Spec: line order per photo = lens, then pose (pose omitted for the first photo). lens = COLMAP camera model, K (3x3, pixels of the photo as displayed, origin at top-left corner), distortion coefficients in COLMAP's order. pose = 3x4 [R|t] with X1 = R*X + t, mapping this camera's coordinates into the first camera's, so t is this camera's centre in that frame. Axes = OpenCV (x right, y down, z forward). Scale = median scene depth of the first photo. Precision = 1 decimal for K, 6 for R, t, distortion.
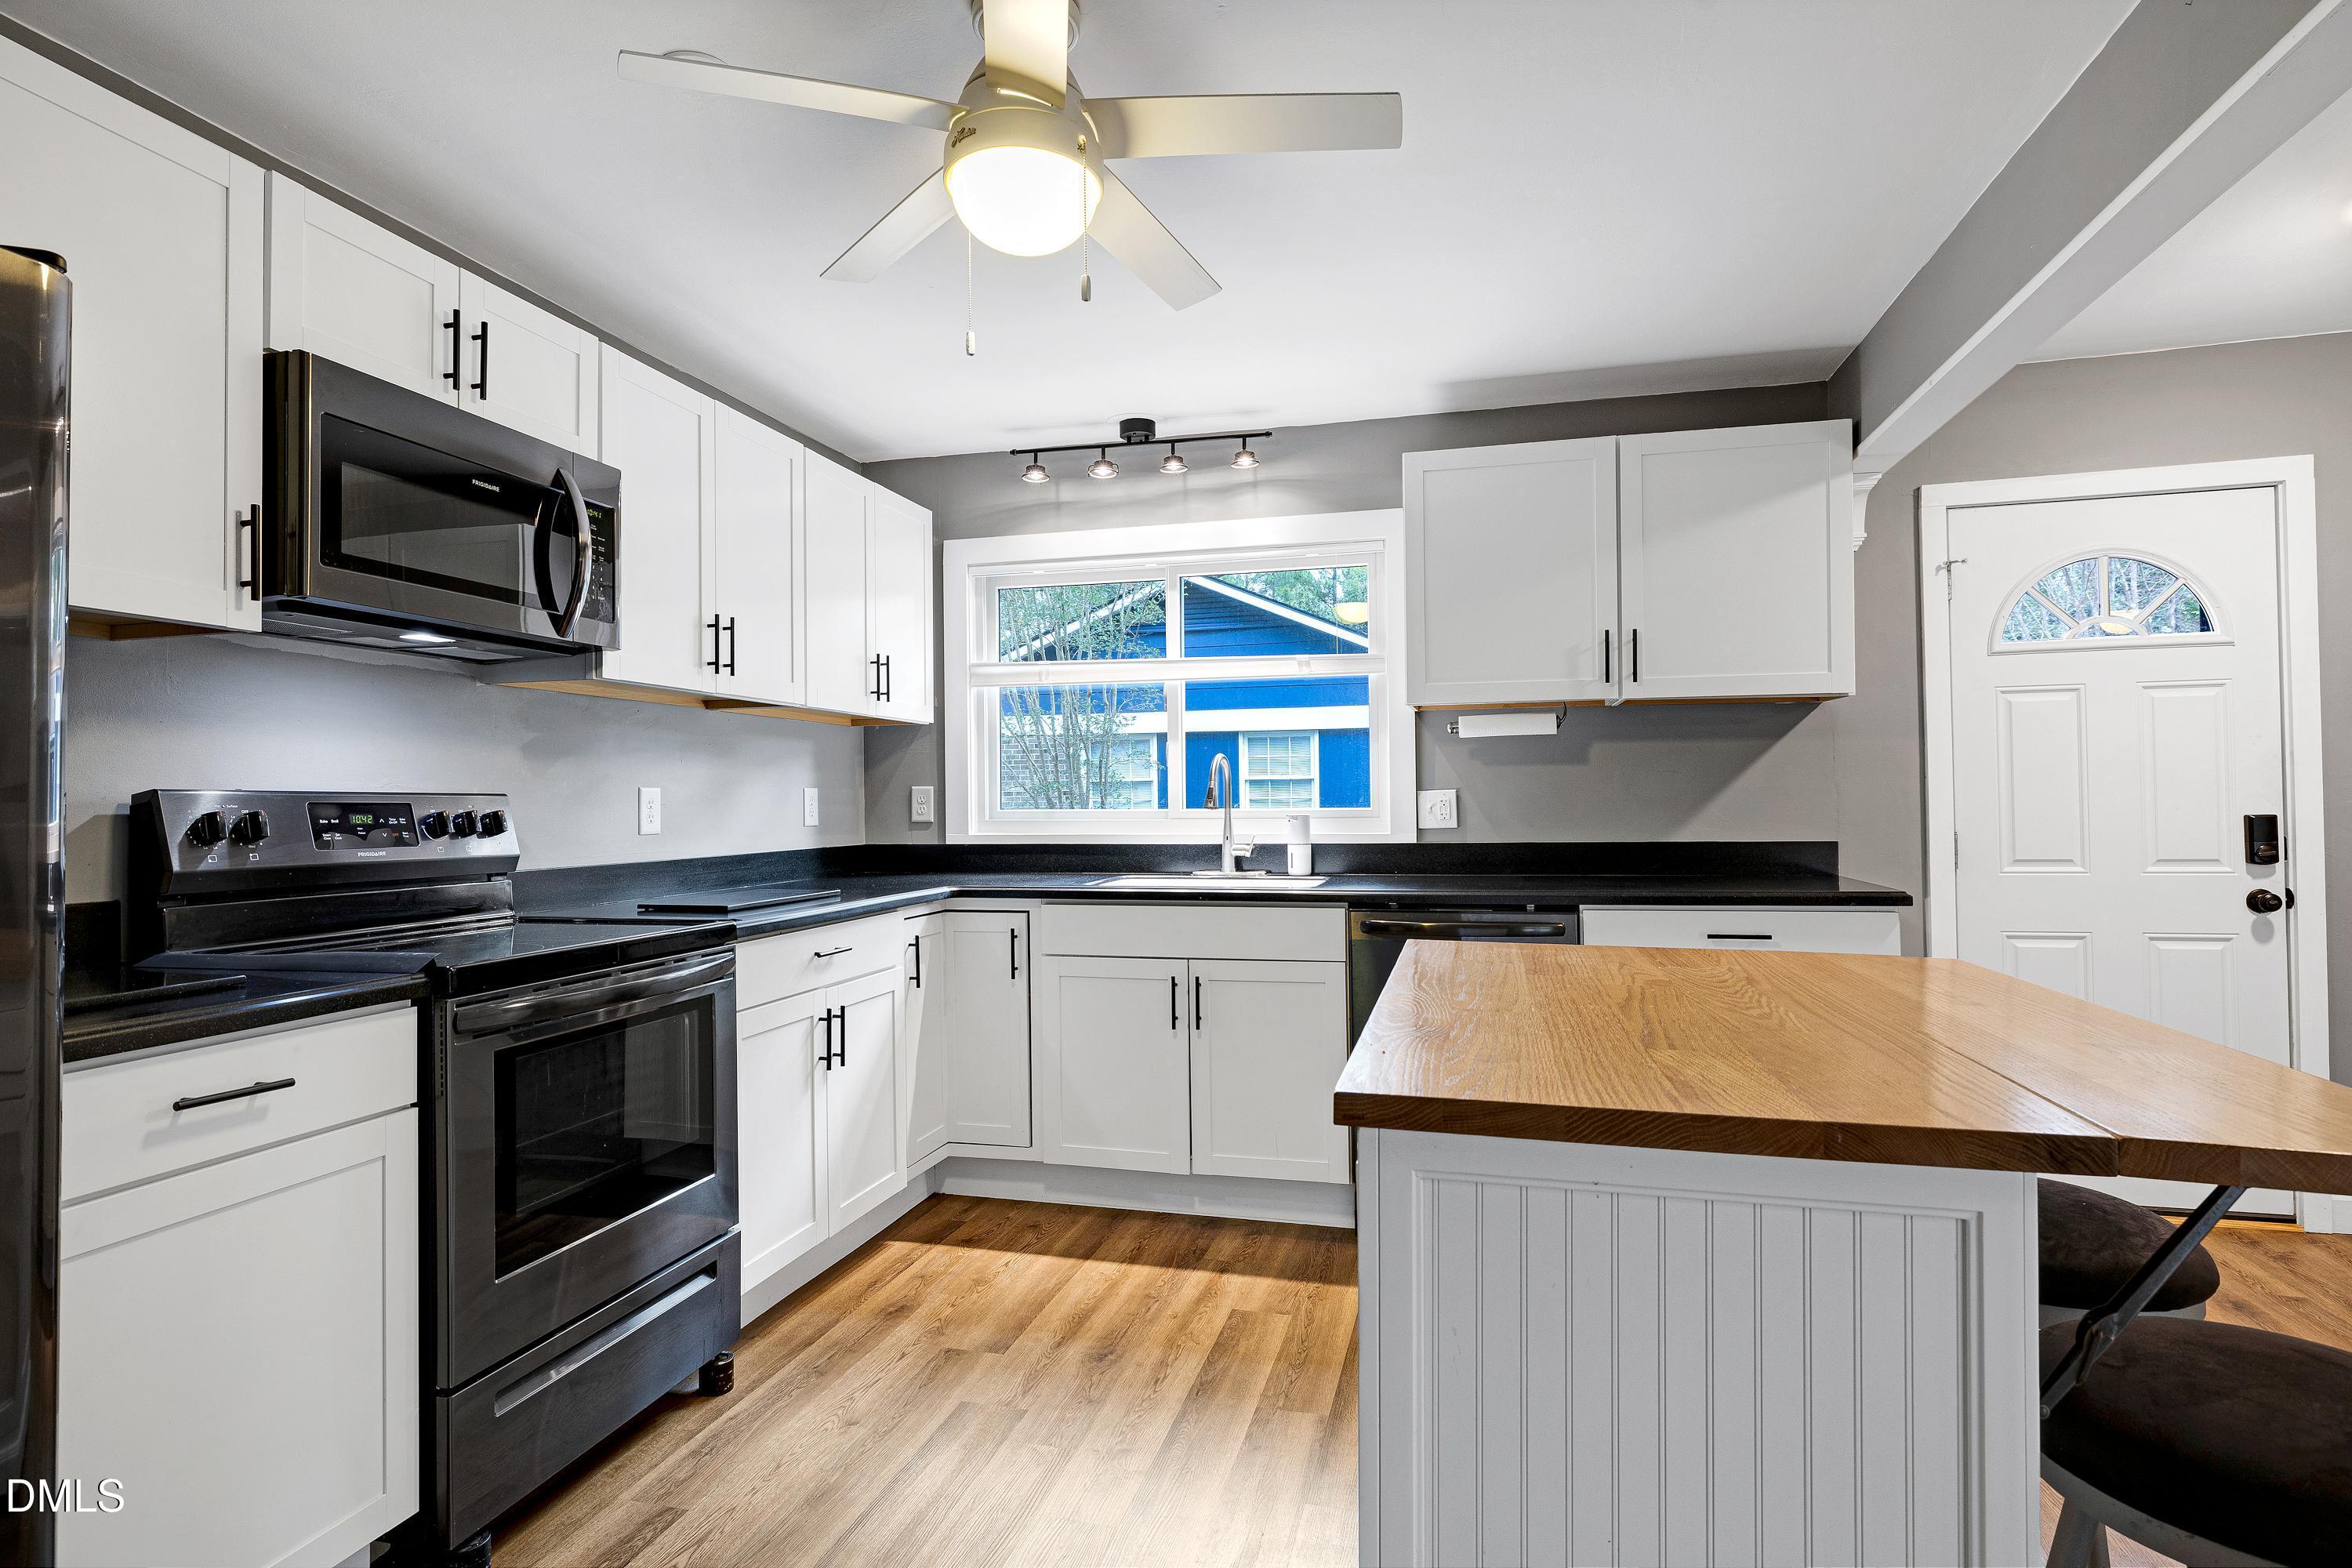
lens RADIAL K [[1210.0, 0, 1165.0], [0, 1210.0, 783.1], [0, 0, 1]] dist [-0.001926, -0.000962]
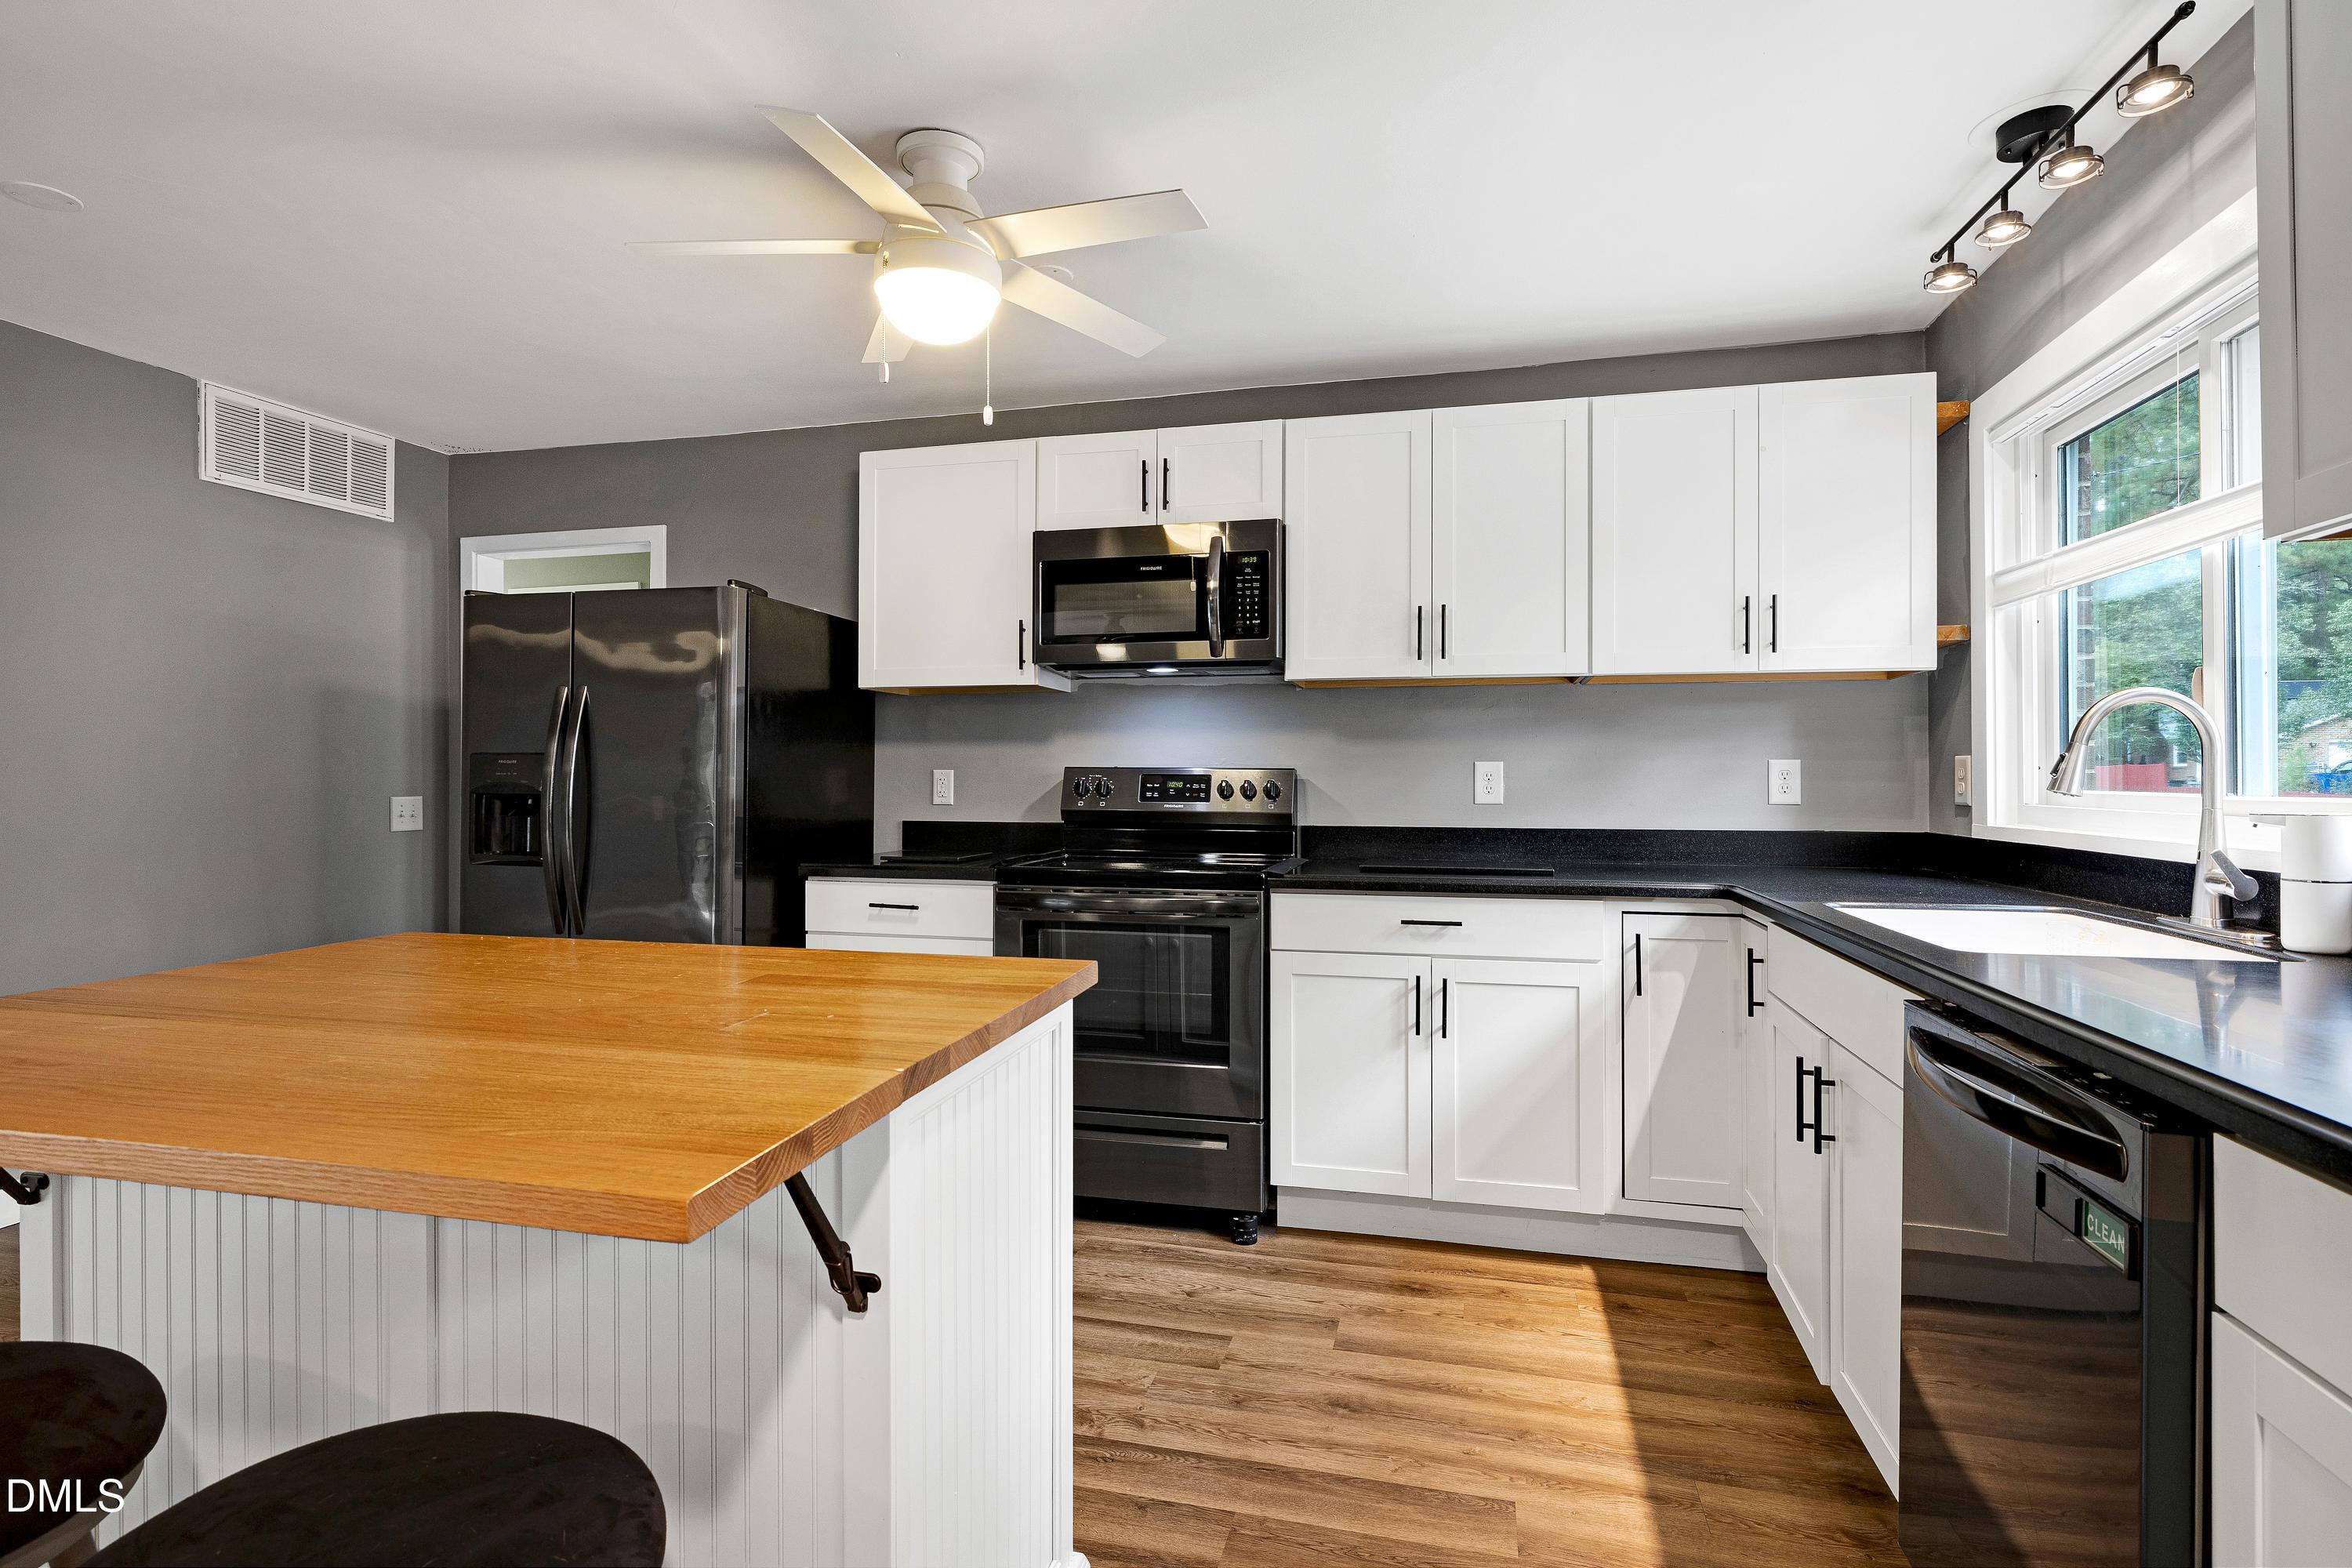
lens RADIAL K [[1145.2, 0, 1182.5], [0, 1145.2, 774.6], [0, 0, 1]] dist [0.005673, 0.000421]
pose [[0.020298, 0.004366, -0.999784, 0.623510], [0.013591, 0.999897, 0.004642, 0.006717], [0.999702, -0.013682, 0.020237, 0.697399]]
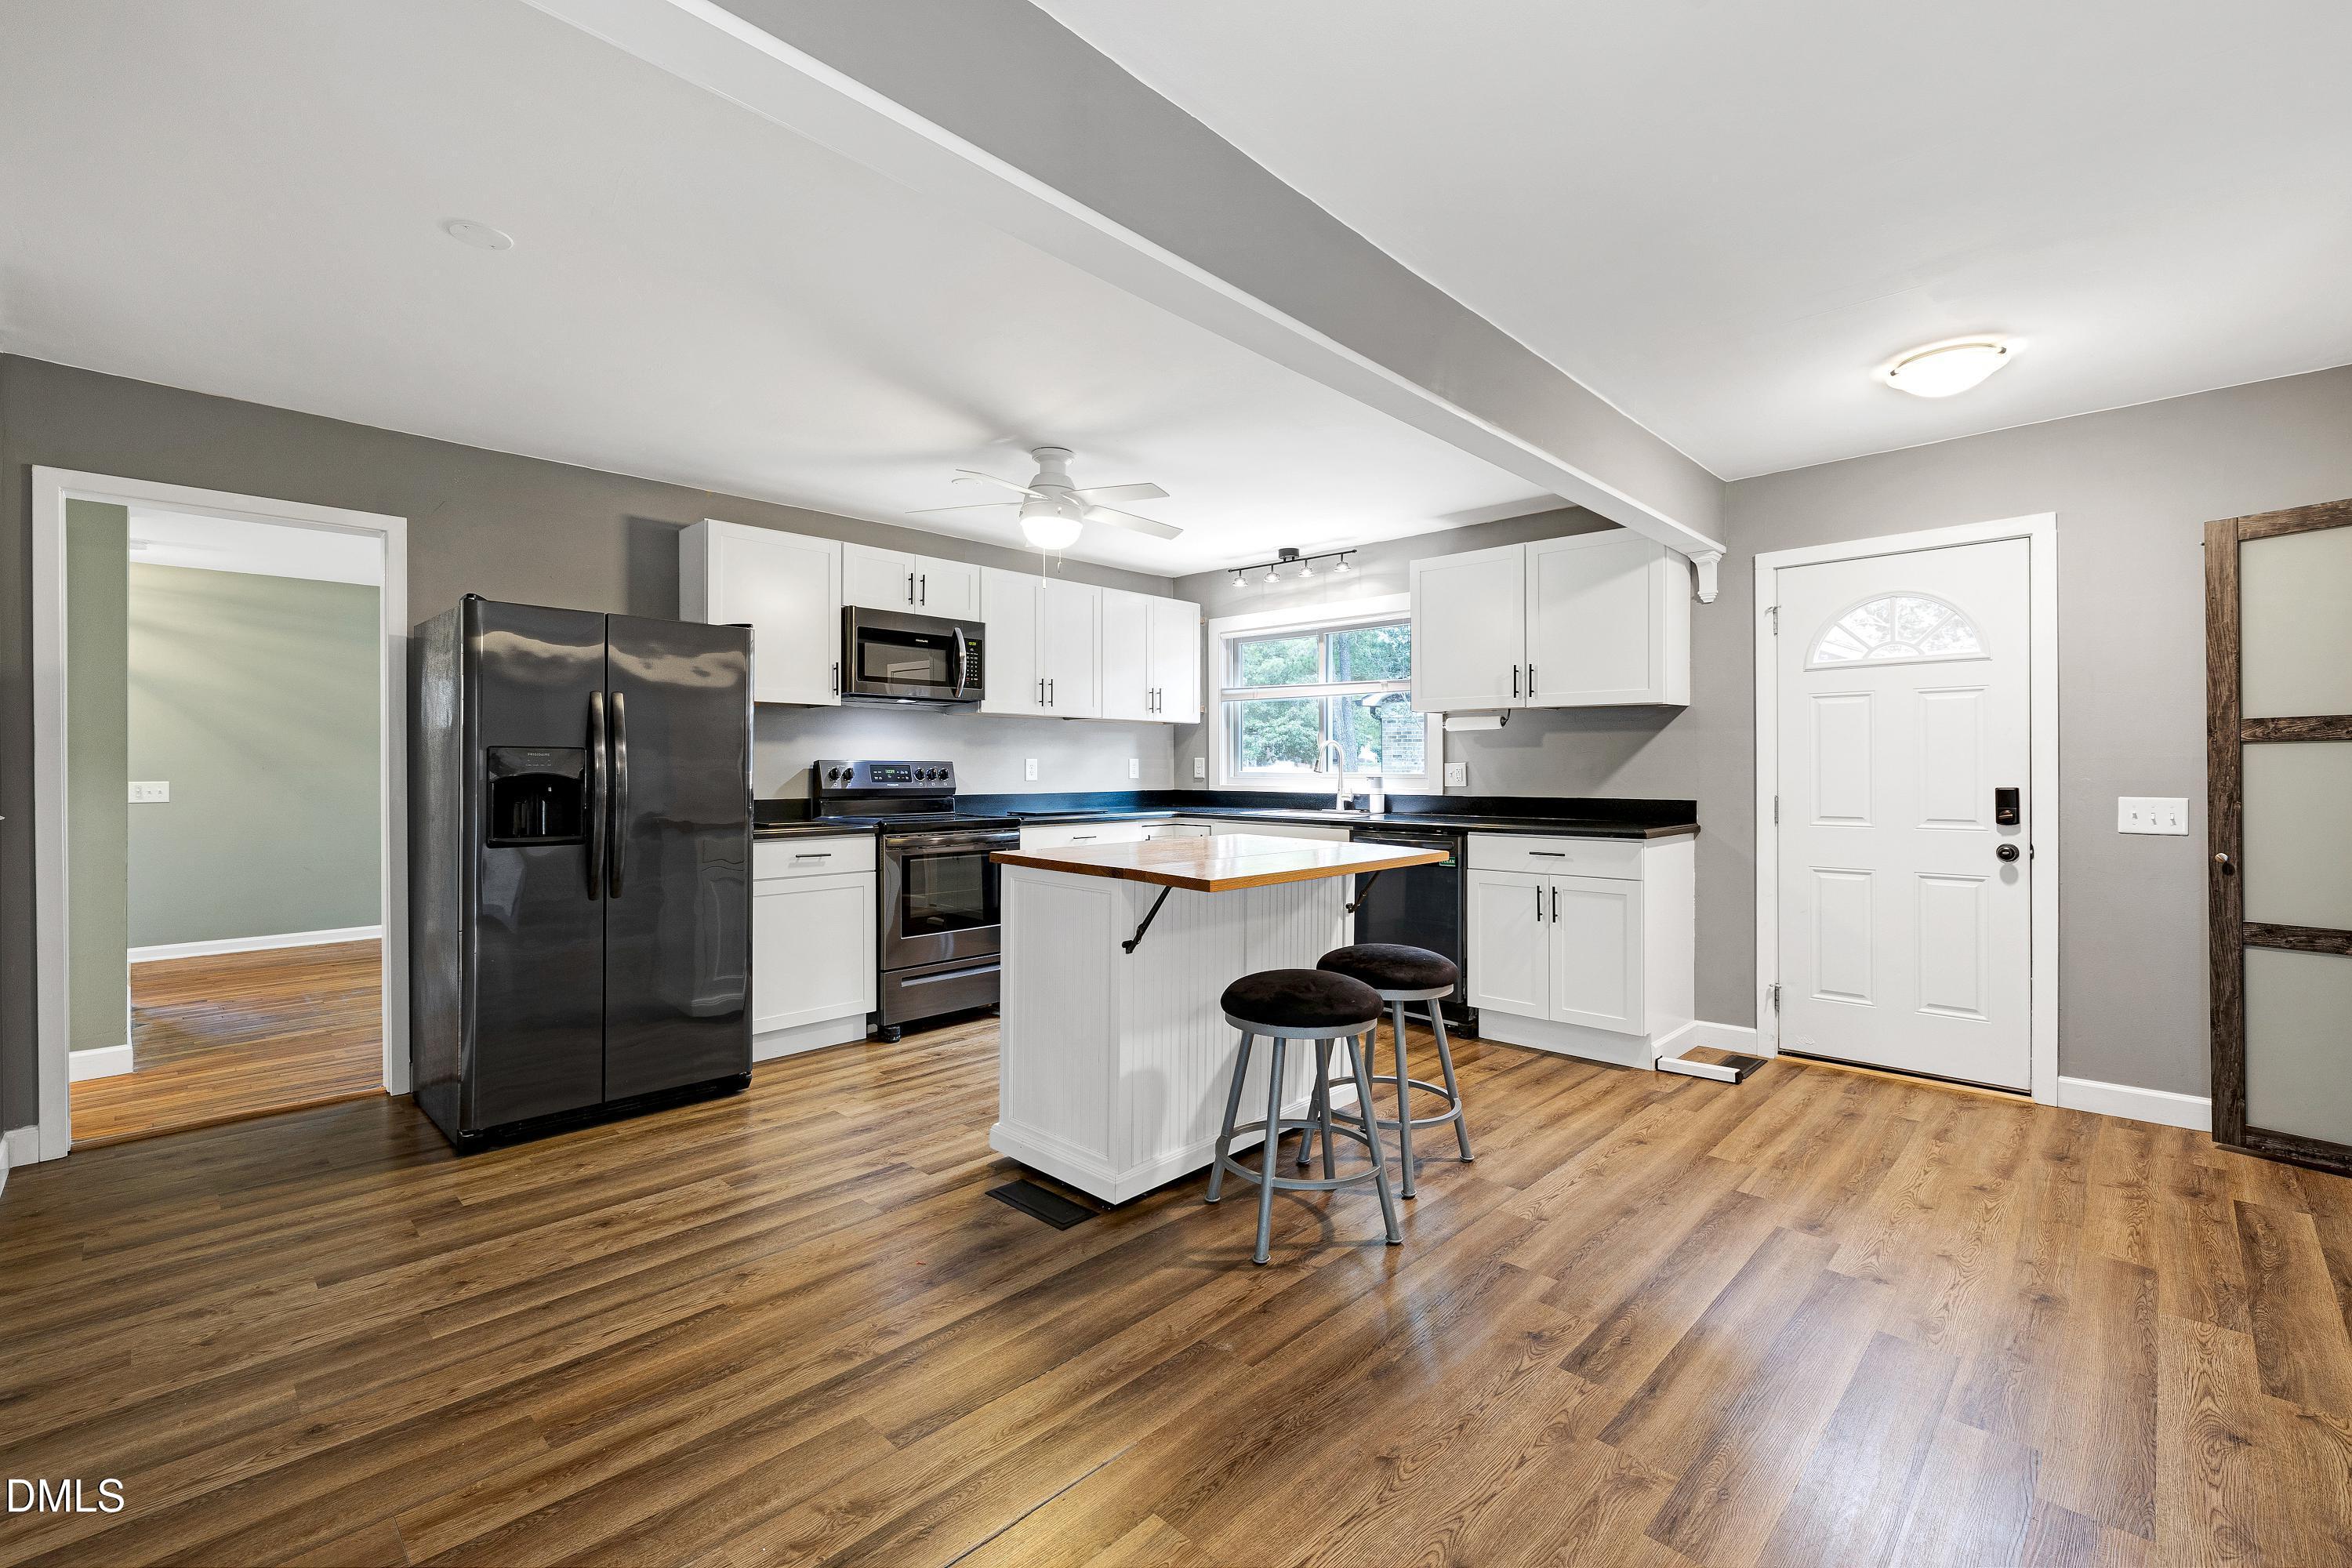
lens RADIAL K [[1001.1, 0, 1179.7], [0, 1001.1, 781.7], [0, 0, 1]] dist [-0.002195, 0.000385]
pose [[0.874650, 0.018210, -0.484413, 0.649811], [-0.002338, 0.999441, 0.033350, -0.015274], [0.484749, -0.028037, 0.874204, -0.405695]]
